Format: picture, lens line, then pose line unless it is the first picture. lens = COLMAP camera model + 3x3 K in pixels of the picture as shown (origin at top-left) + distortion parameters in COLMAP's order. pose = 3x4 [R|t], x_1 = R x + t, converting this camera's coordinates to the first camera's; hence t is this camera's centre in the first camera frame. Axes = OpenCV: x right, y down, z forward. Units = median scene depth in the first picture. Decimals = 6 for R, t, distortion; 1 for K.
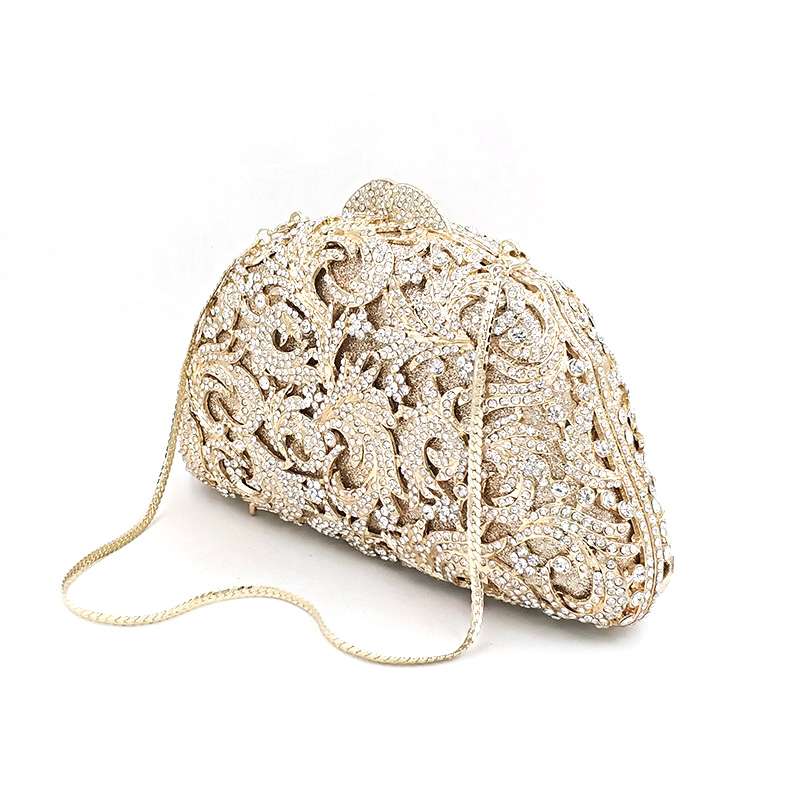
lens RADIAL K [[1039.2, 0, 399.2], [0, 1039.2, 429.5], [0, 0, 1]] dist [0.269255, -0.000360]
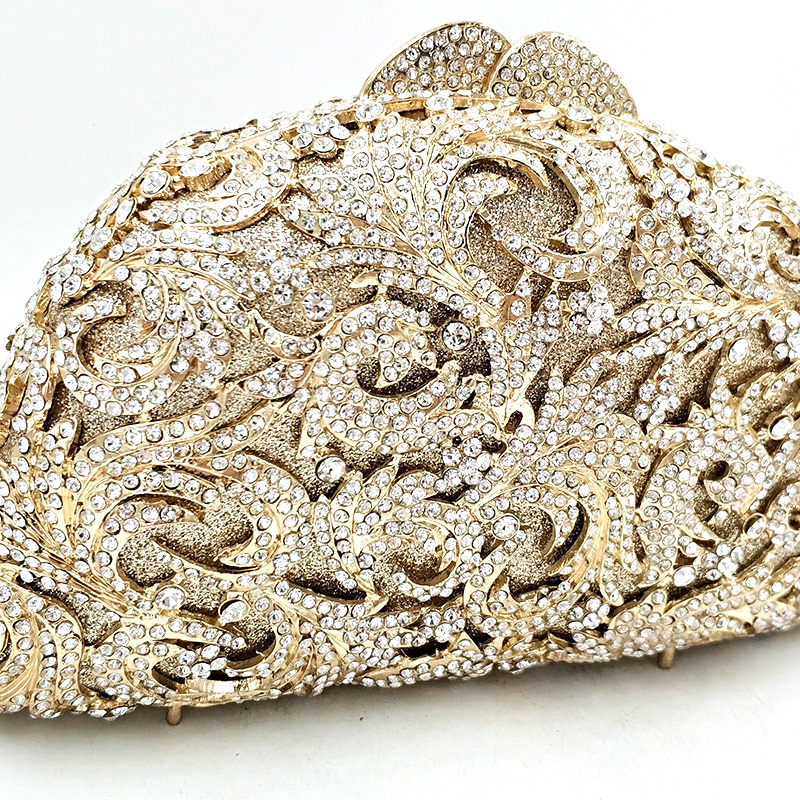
lens RADIAL K [[955.1, 0, 432.6], [0, 955.1, 376.8], [0, 0, 1]] dist [0.239990, -0.667172]
pose [[0.545780, -0.291213, 0.785697, -0.477660], [0.172596, 0.956629, 0.234675, -0.197584], [-0.819960, 0.007527, 0.572371, 0.789696]]
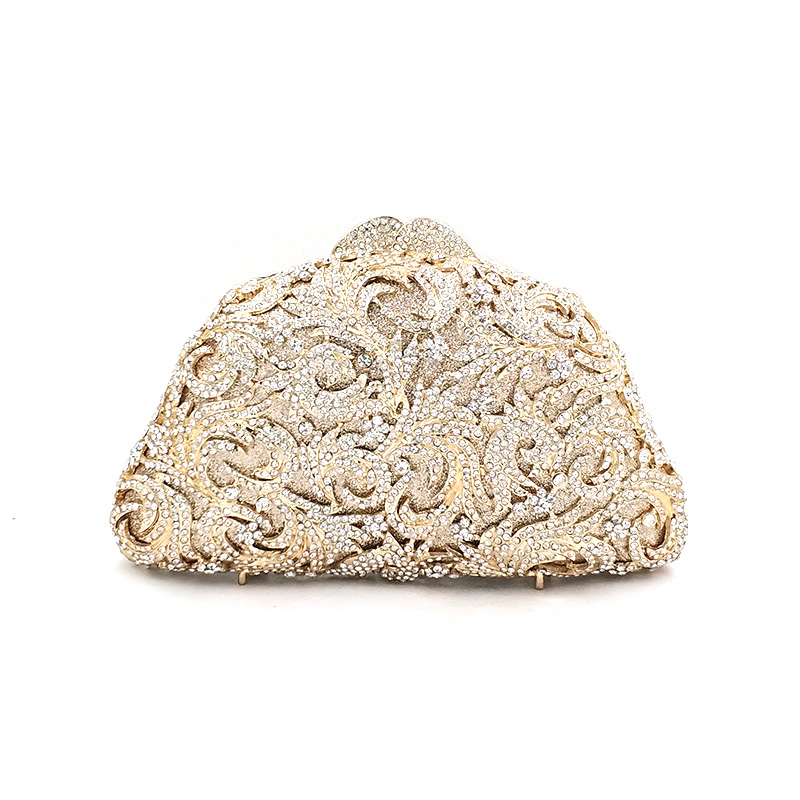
lens RADIAL K [[1039.2, 0, 399.2], [0, 1039.2, 429.5], [0, 0, 1]] dist [0.269255, -0.000360]
pose [[0.746298, -0.160440, 0.645986, -0.756891], [0.209563, 0.977795, 0.000745, -0.029409], [-0.631762, 0.134818, 0.763349, 0.235932]]
